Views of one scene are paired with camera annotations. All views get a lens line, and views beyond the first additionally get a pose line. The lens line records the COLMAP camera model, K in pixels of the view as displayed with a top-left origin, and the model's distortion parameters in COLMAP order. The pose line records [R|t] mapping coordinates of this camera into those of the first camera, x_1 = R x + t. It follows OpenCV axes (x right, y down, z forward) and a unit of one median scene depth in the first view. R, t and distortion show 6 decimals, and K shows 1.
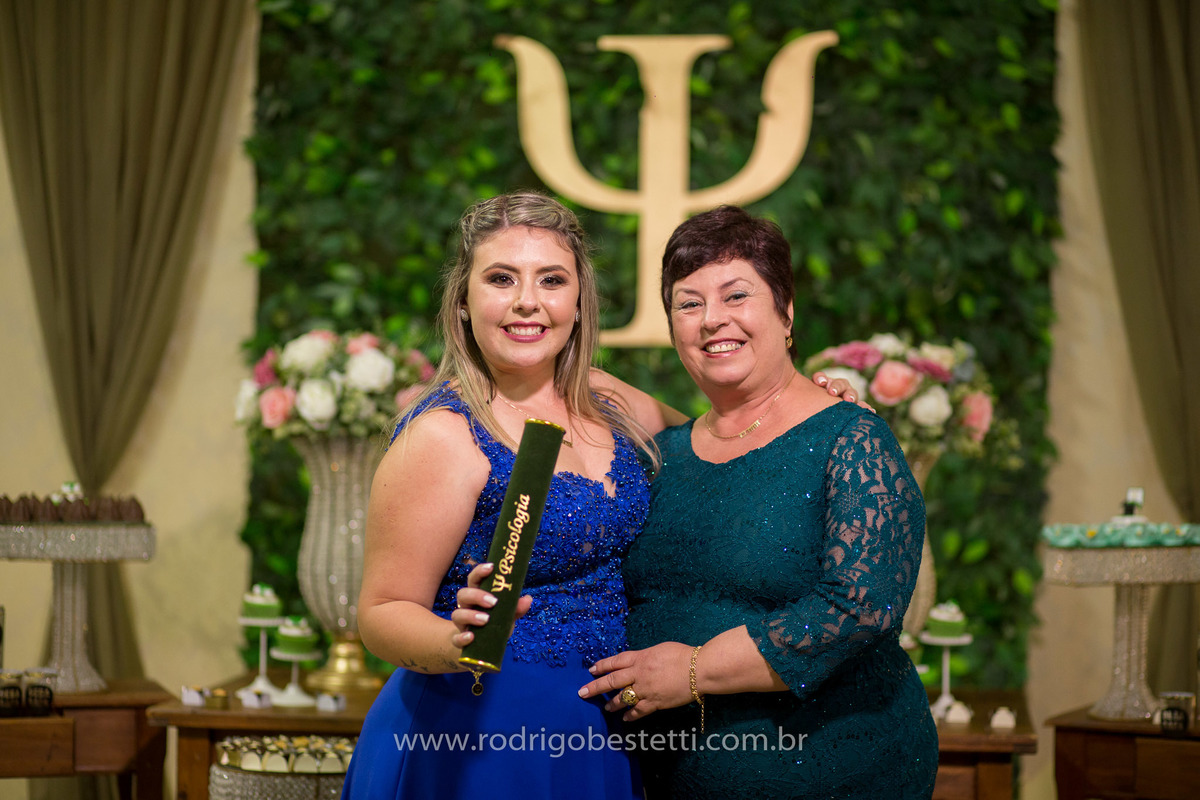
lens RADIAL K [[2961.2, 0, 600.0], [0, 2961.2, 400.0], [0, 0, 1]] dist [0.016495, -1.485905]
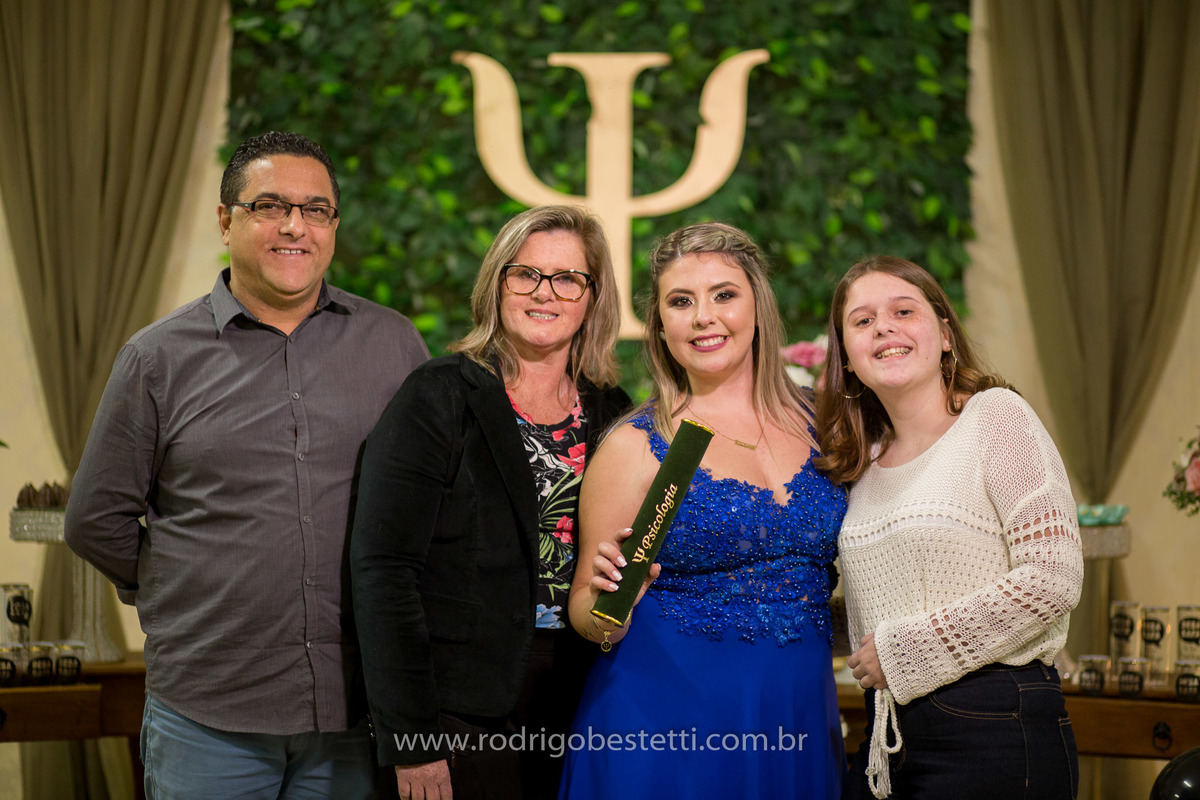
lens RADIAL K [[2961.2, 0, 600.0], [0, 2961.2, 400.0], [0, 0, 1]] dist [0.016495, -1.485905]
pose [[0.998676, -0.002787, 0.051360, -0.038095], [0.002111, 0.999911, 0.013201, -0.010310], [-0.051392, -0.013075, 0.998593, -0.085588]]
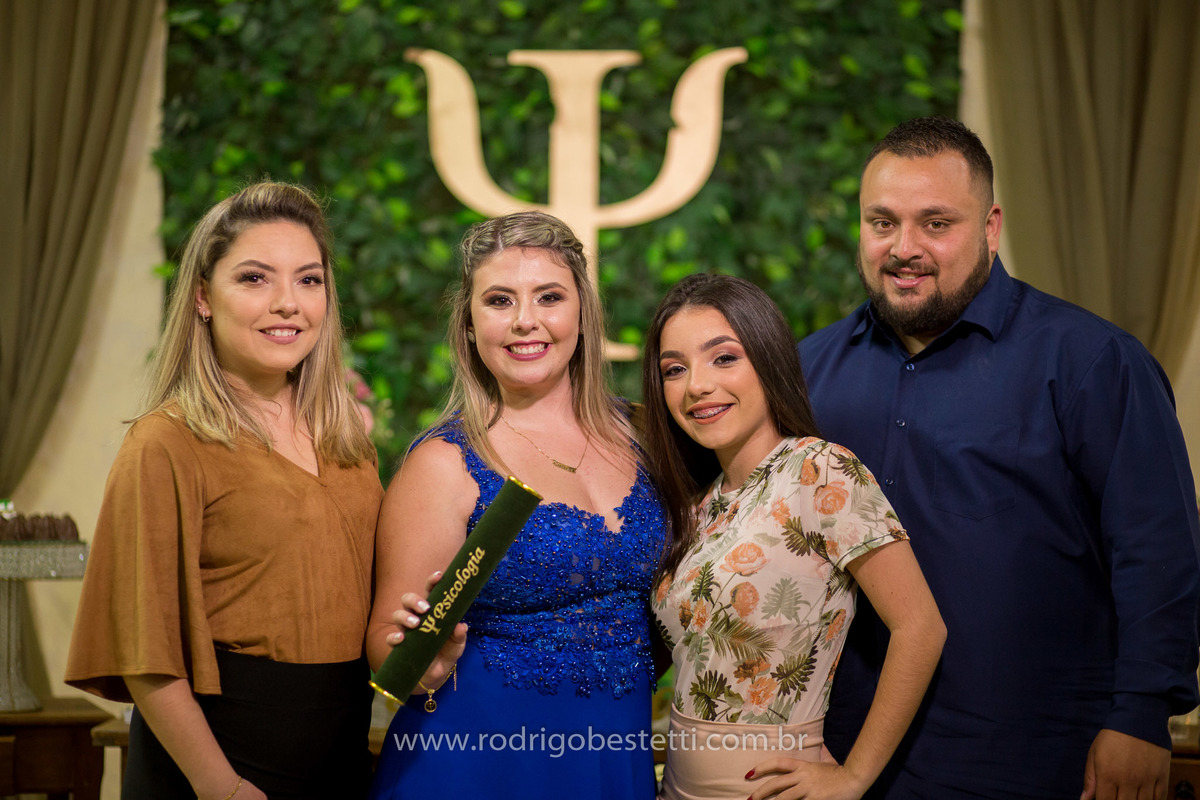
lens RADIAL K [[2961.2, 0, 600.0], [0, 2961.2, 400.0], [0, 0, 1]] dist [0.016495, -1.485905]
pose [[0.997692, 0.001327, 0.067882, -0.038115], [-0.001579, 0.999992, 0.003670, -0.008110], [-0.067877, -0.003768, 0.997687, -0.005539]]
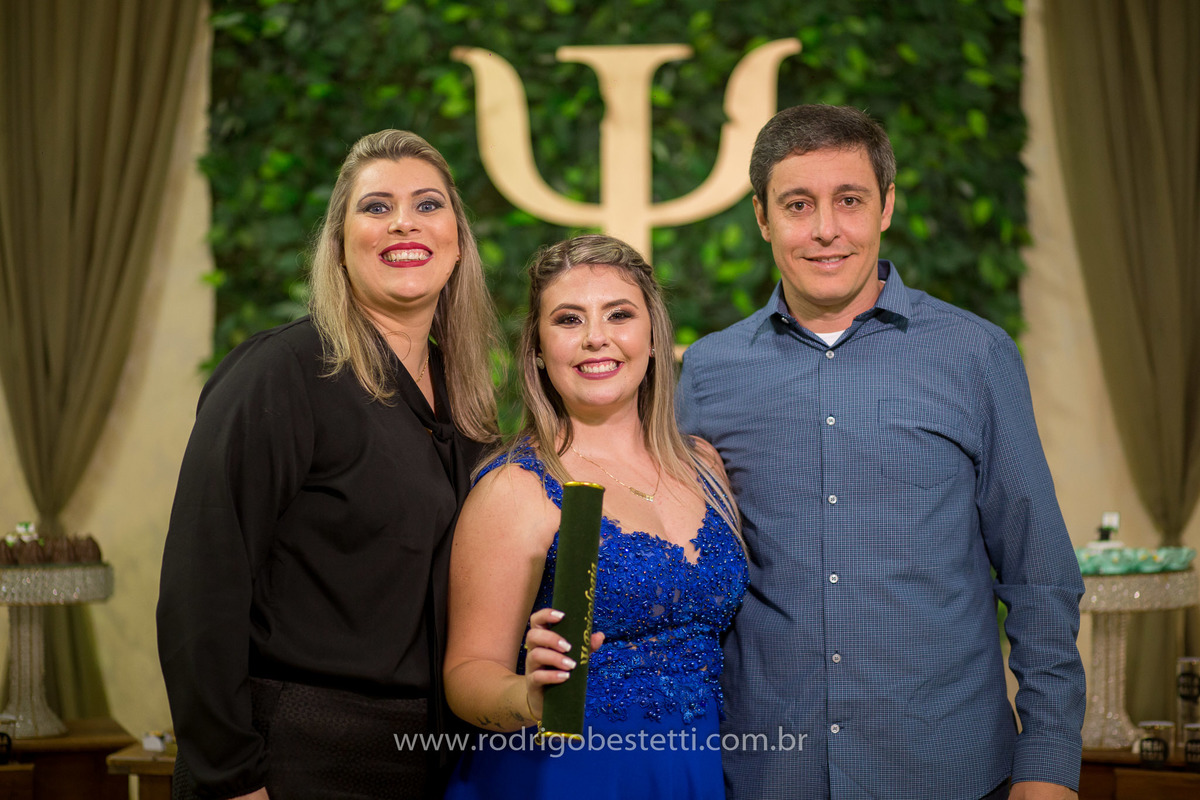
lens RADIAL K [[2961.2, 0, 600.0], [0, 2961.2, 400.0], [0, 0, 1]] dist [0.016495, -1.485905]
pose [[0.999805, -0.016217, 0.011226, 0.000765], [0.016083, 0.999800, 0.011900, -0.017427], [-0.011417, -0.011718, 0.999866, 0.015916]]
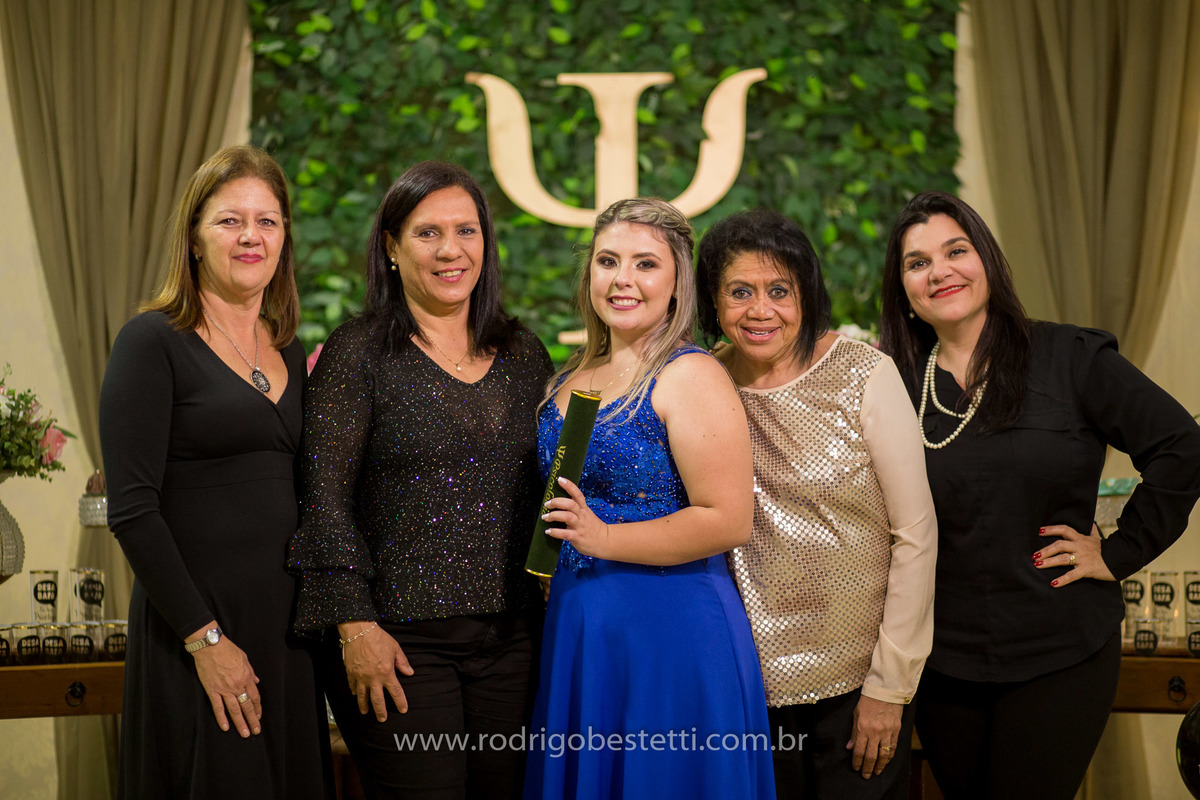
lens RADIAL K [[2961.2, 0, 600.0], [0, 2961.2, 400.0], [0, 0, 1]] dist [0.016495, -1.485905]
pose [[0.995496, -0.012974, 0.093913, -0.093798], [0.014239, 0.999817, -0.012814, 0.017926], [-0.093729, 0.014093, 0.995498, -0.135574]]
